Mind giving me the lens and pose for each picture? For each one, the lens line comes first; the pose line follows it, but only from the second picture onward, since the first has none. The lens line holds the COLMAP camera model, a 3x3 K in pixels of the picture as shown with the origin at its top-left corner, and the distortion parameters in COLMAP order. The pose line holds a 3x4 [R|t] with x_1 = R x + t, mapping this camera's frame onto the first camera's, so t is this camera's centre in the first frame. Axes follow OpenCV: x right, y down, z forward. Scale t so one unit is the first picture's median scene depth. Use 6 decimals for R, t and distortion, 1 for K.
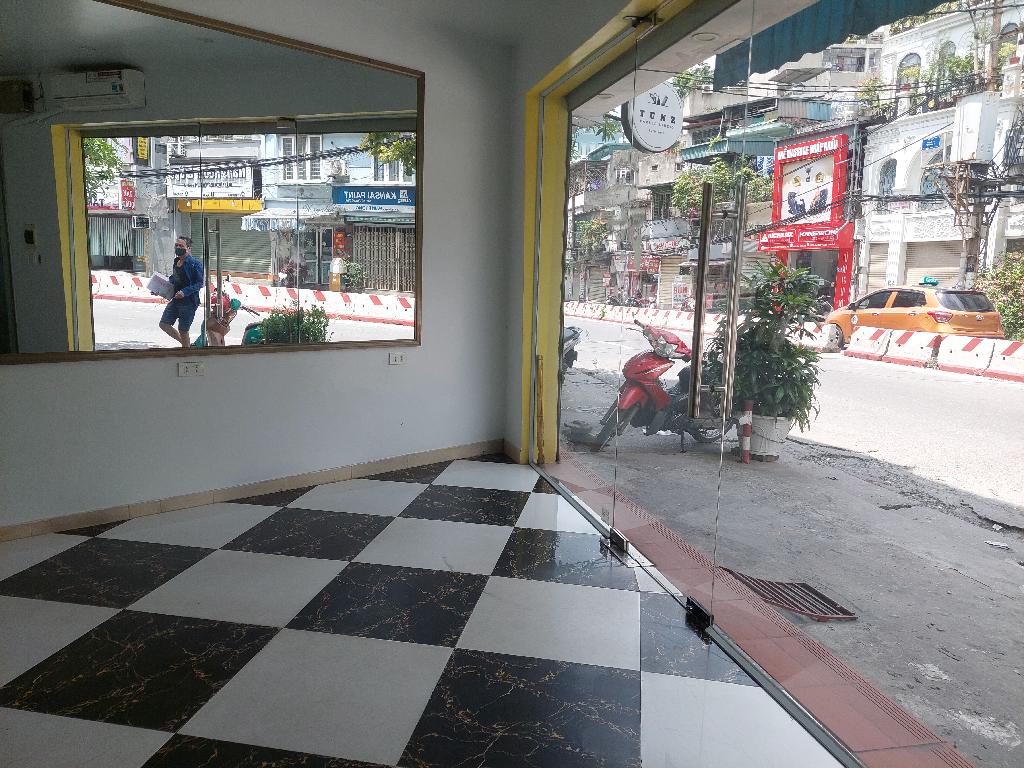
lens RADIAL K [[746.2, 0, 514.0], [0, 746.2, 380.6], [0, 0, 1]] dist [0.103699, -0.146282]
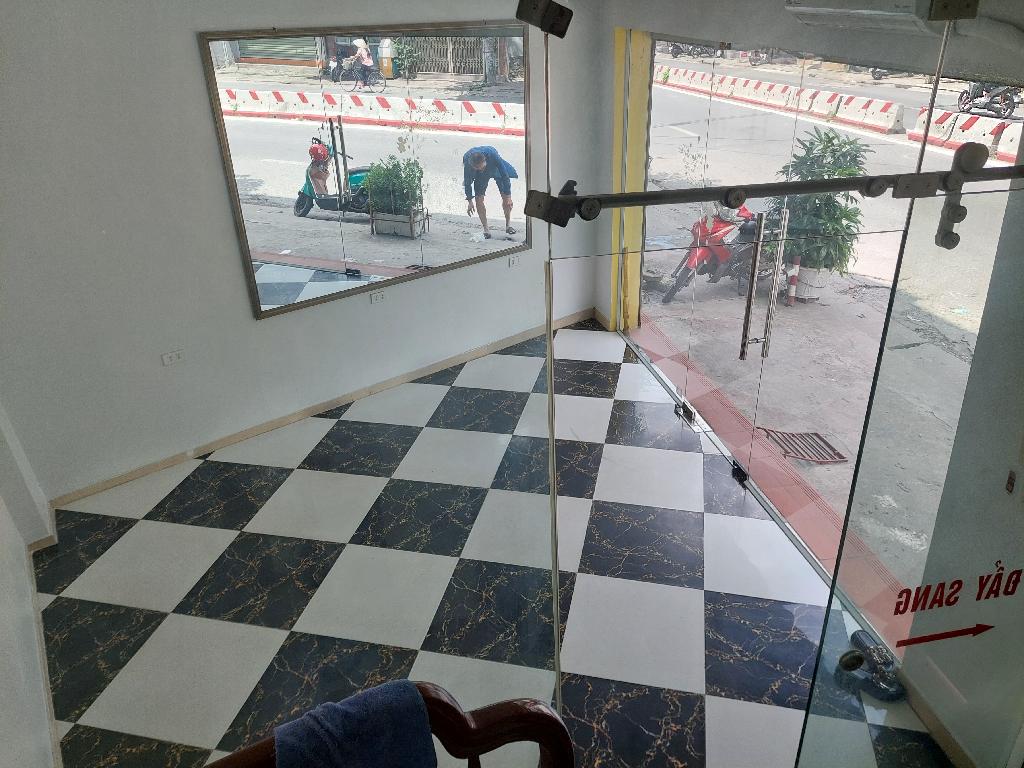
lens RADIAL K [[747.0, 0, 532.0], [0, 747.0, 386.7], [0, 0, 1]] dist [0.094456, -0.141997]
pose [[0.998389, -0.024125, -0.051359, -0.075706], [0.039420, 0.945932, 0.321961, -0.269557], [0.040815, -0.323467, 0.945359, -0.321289]]
